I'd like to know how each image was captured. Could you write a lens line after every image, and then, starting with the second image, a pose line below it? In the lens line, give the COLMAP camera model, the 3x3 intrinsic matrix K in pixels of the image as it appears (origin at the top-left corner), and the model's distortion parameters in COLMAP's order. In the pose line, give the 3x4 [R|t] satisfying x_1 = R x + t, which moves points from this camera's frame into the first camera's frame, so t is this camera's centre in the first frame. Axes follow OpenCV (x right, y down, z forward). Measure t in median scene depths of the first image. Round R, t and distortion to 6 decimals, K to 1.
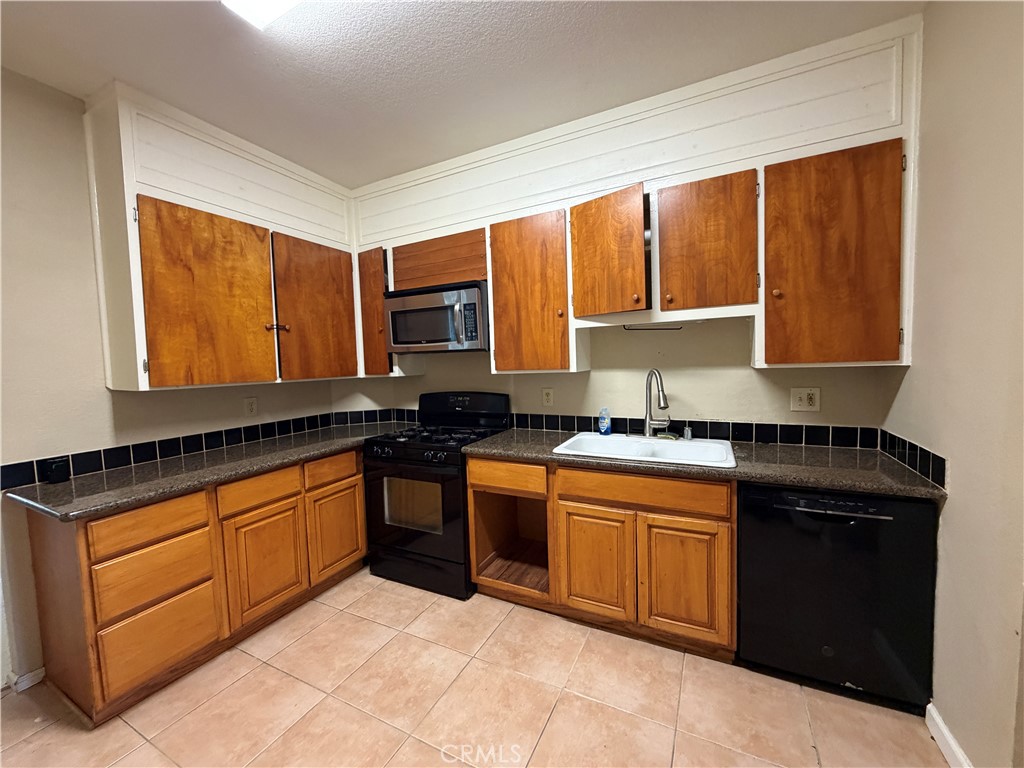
lens RADIAL K [[406.8, 0, 506.1], [0, 406.8, 384.0], [0, 0, 1]] dist [-0.000303, -0.001325]
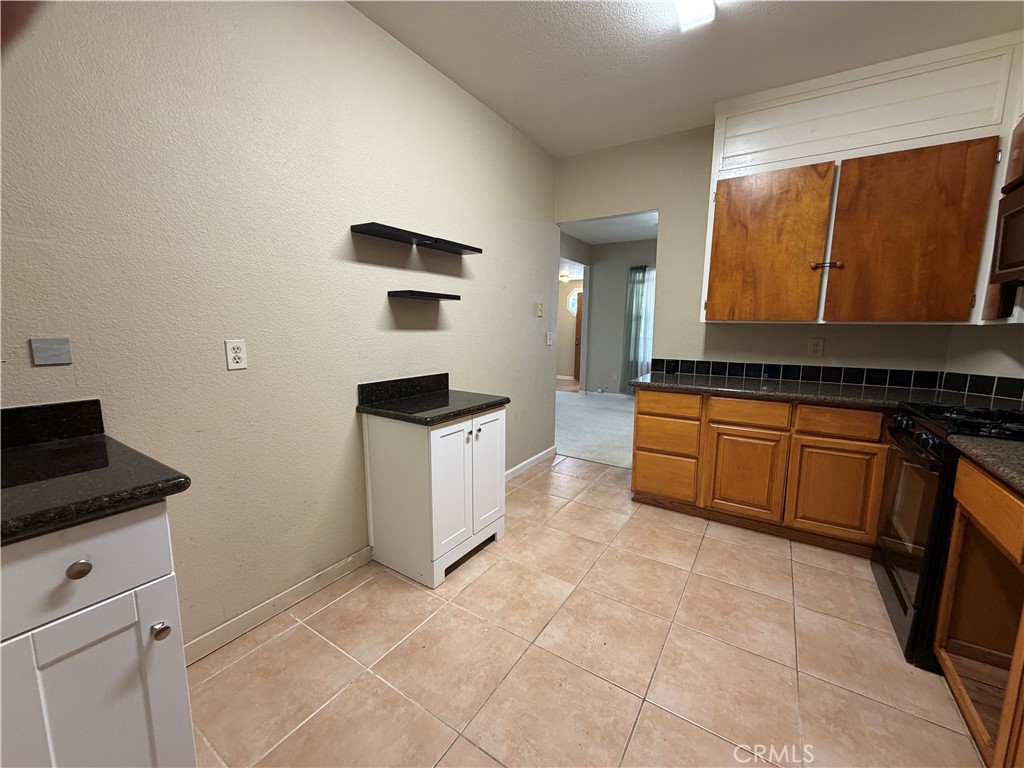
lens RADIAL K [[406.8, 0, 509.9], [0, 406.8, 383.0], [0, 0, 1]] dist [-0.000303, -0.001325]
pose [[-0.108696, 0.169014, -0.979602, 0.579767], [-0.065319, 0.982096, 0.176693, 0.015534], [0.991927, 0.083192, -0.095711, 0.415072]]
